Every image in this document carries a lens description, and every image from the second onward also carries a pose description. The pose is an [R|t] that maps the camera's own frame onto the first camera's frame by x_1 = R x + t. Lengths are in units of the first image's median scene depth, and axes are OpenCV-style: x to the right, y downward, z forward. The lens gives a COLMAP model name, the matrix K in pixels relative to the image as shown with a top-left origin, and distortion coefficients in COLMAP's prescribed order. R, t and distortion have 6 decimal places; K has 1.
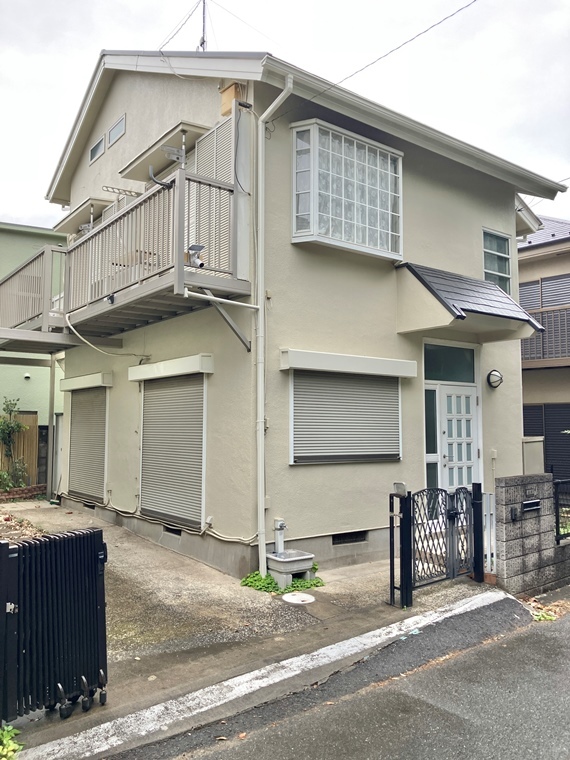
lens RADIAL K [[620.3, 0, 285.0], [0, 620.3, 380.0], [0, 0, 1]] dist [0.066172, -0.075278]
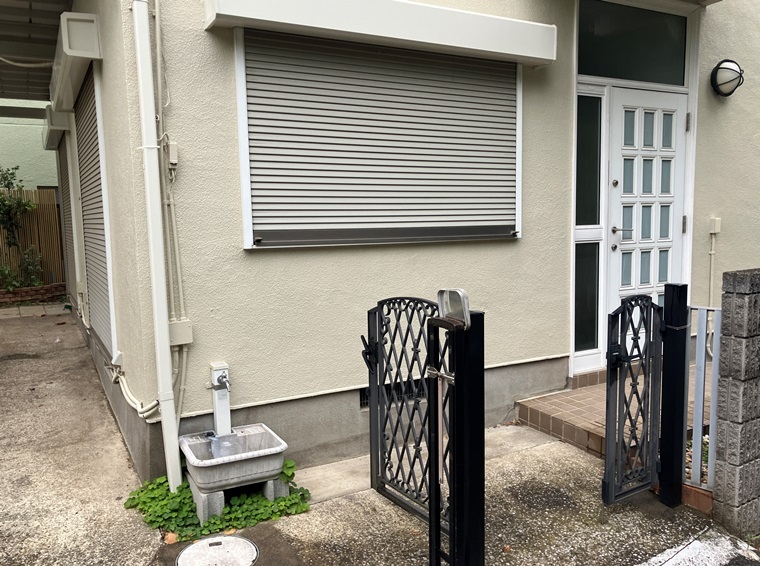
lens RADIAL K [[620.3, 0, 380.0], [0, 620.3, 283.0], [0, 0, 1]] dist [0.066172, -0.075278]
pose [[0.988576, -0.006226, -0.150597, 0.154735], [0.032909, 0.983957, 0.175346, 0.074510], [0.147089, -0.178298, 0.972921, 0.500356]]
